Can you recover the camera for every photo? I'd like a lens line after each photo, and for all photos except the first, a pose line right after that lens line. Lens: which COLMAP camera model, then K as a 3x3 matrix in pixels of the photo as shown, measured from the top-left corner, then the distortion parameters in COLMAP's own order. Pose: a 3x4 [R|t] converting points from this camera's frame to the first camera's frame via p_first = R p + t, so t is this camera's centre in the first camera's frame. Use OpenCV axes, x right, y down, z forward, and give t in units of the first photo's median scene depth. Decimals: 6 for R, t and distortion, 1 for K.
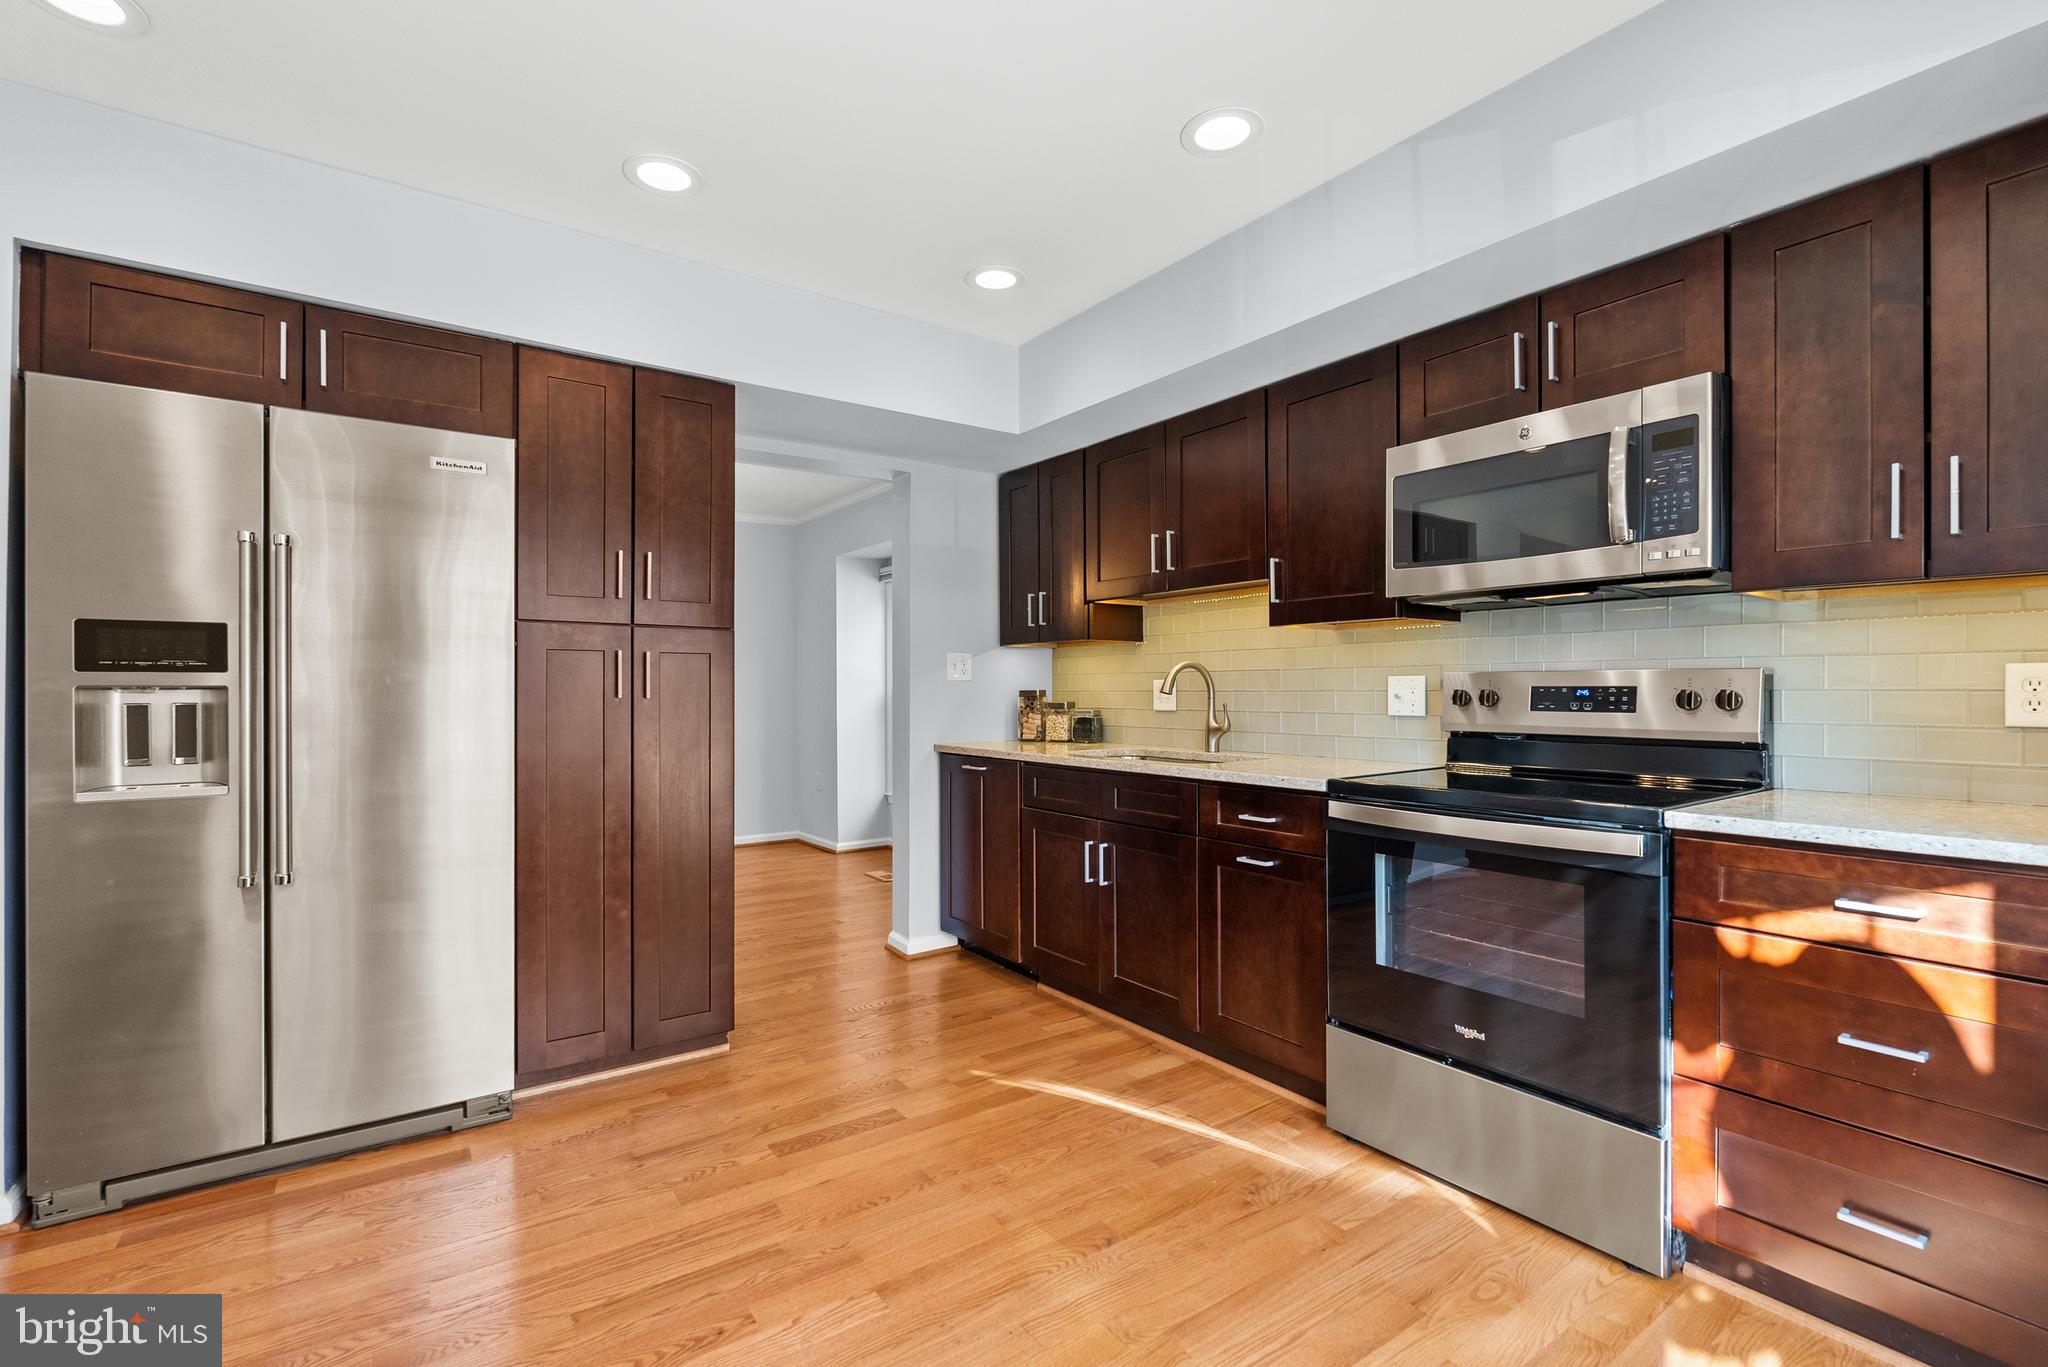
lens RADIAL K [[926.2, 0, 1031.9], [0, 926.2, 693.3], [0, 0, 1]] dist [-0.005241, 0.001205]
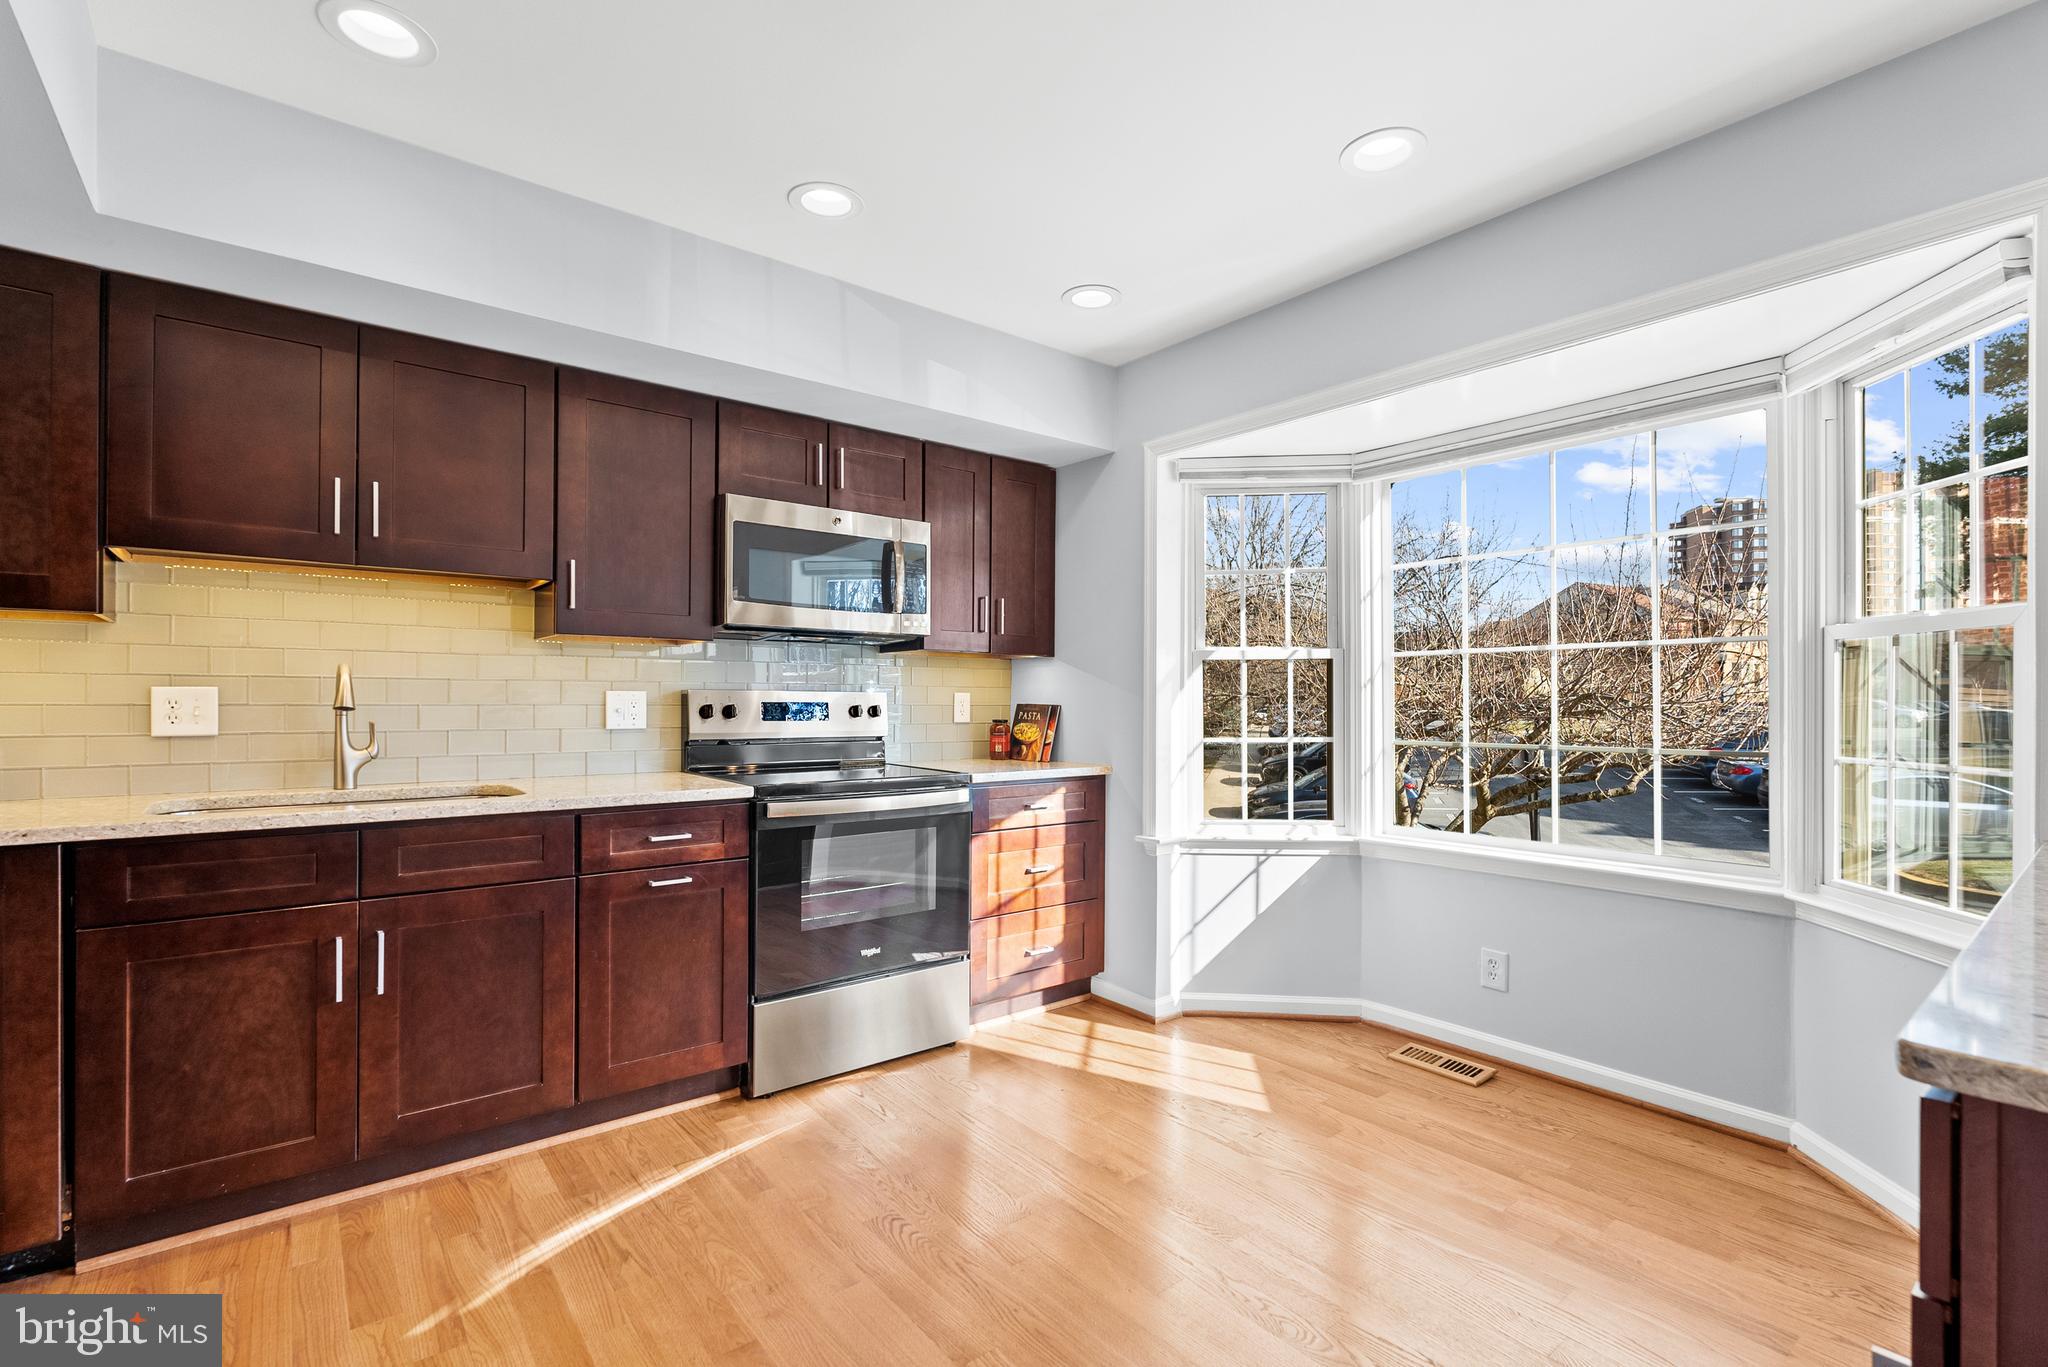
lens RADIAL K [[926.2, 0, 1023.9], [0, 926.2, 697.6], [0, 0, 1]] dist [-0.005241, 0.001205]
pose [[-0.063801, 0.003634, 0.997956, -0.791046], [-0.002468, 0.999990, -0.003799, -0.009645], [-0.997960, -0.002705, -0.063792, 0.724758]]
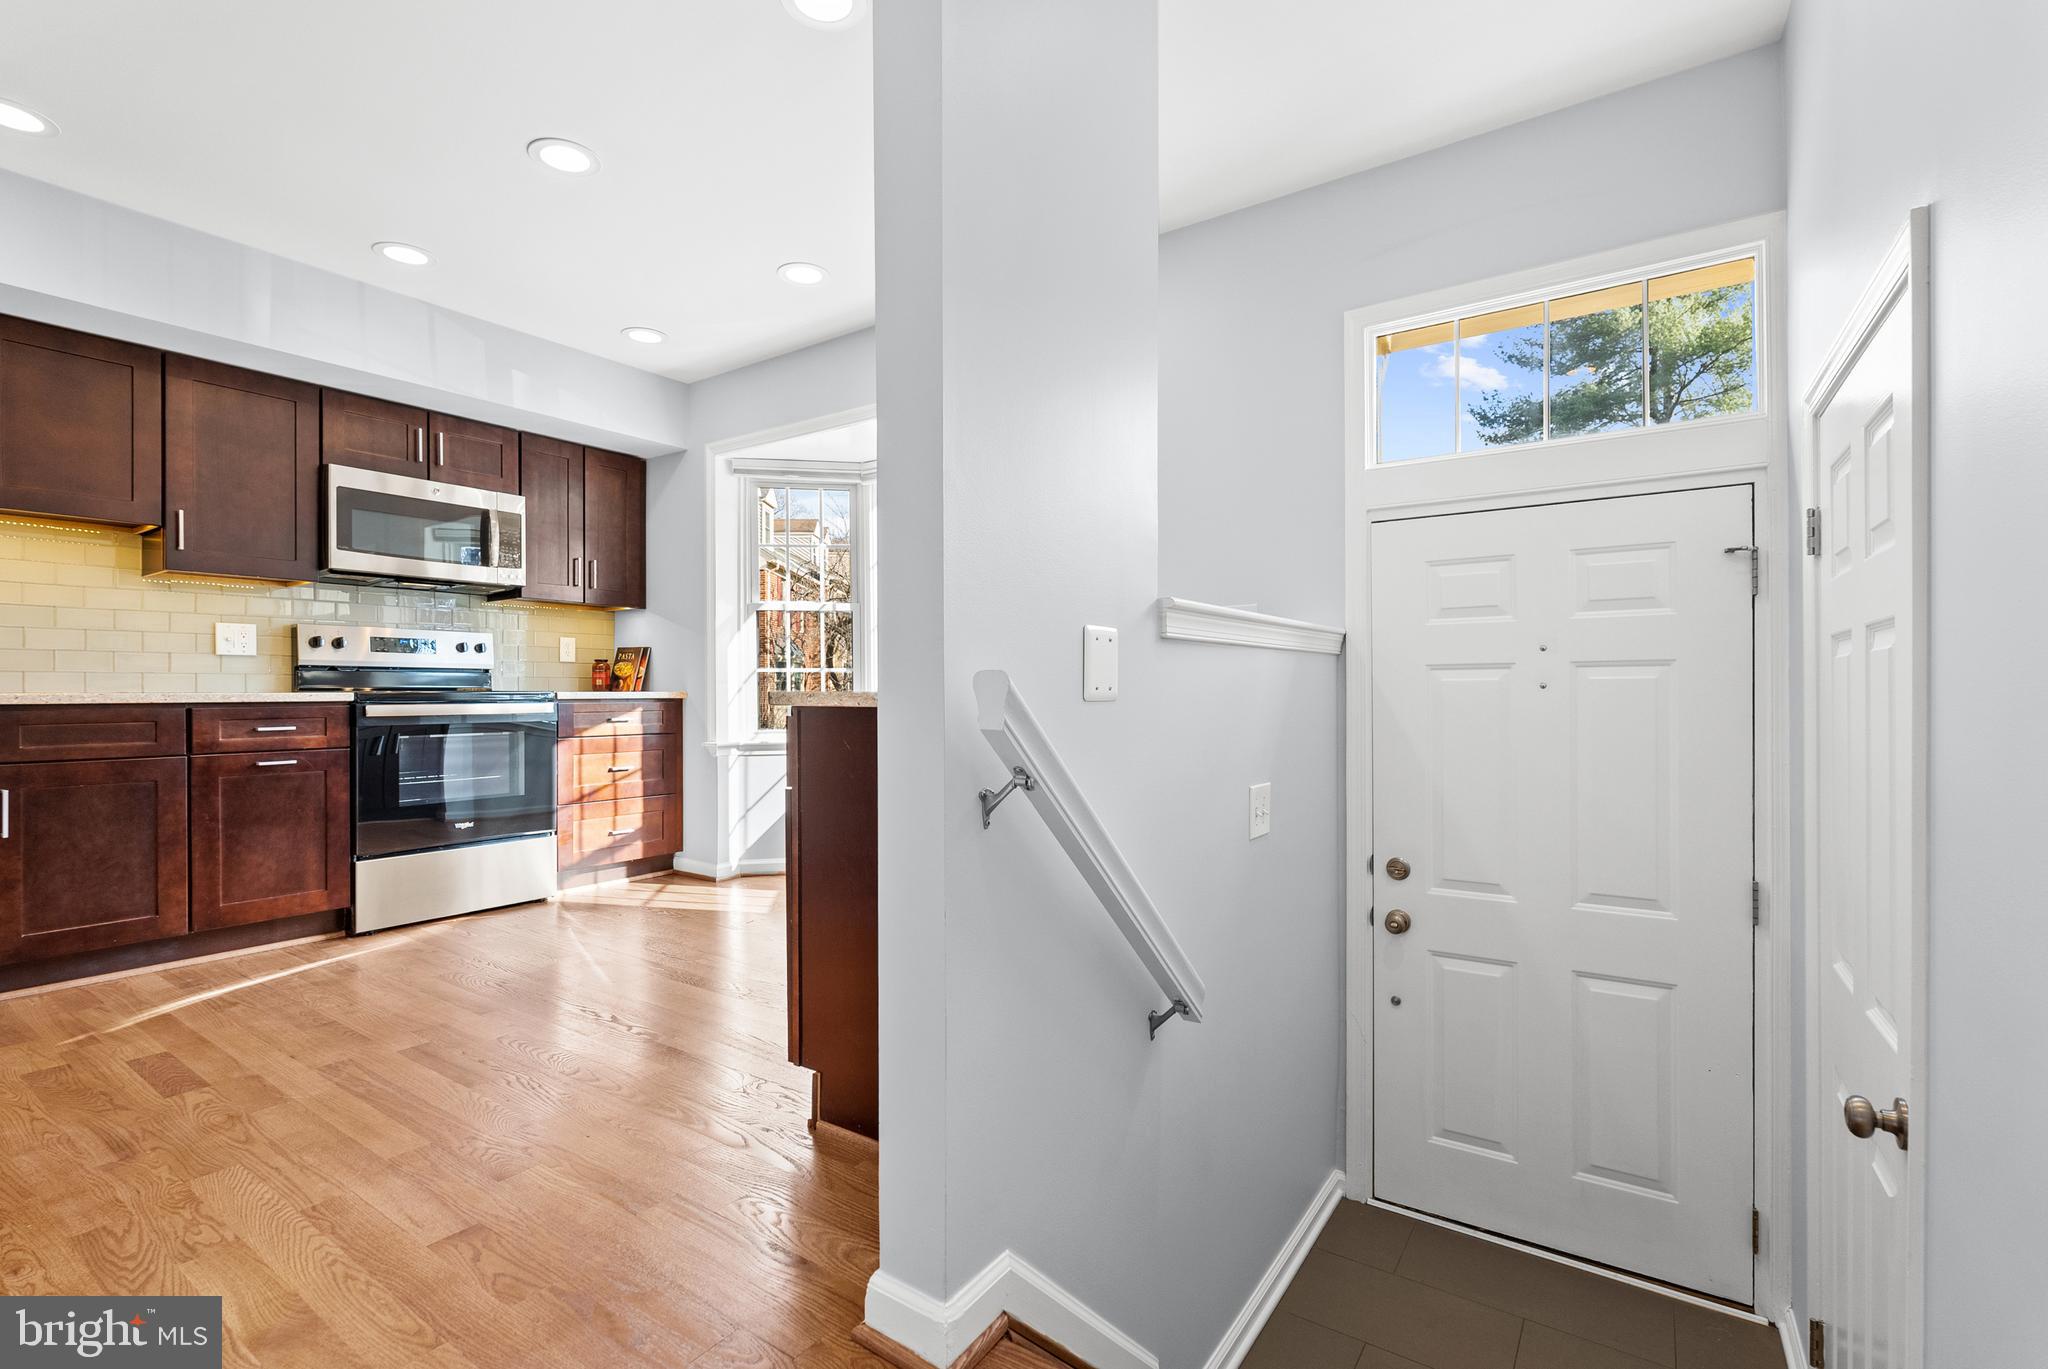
lens RADIAL K [[926.2, 0, 1023.9], [0, 926.2, 692.8], [0, 0, 1]] dist [-0.005241, 0.001205]
pose [[-0.348199, 0.001014, 0.937420, -1.348495], [0.005760, 0.999983, 0.001058, 0.095087], [-0.937403, 0.005768, -0.348199, 0.508293]]
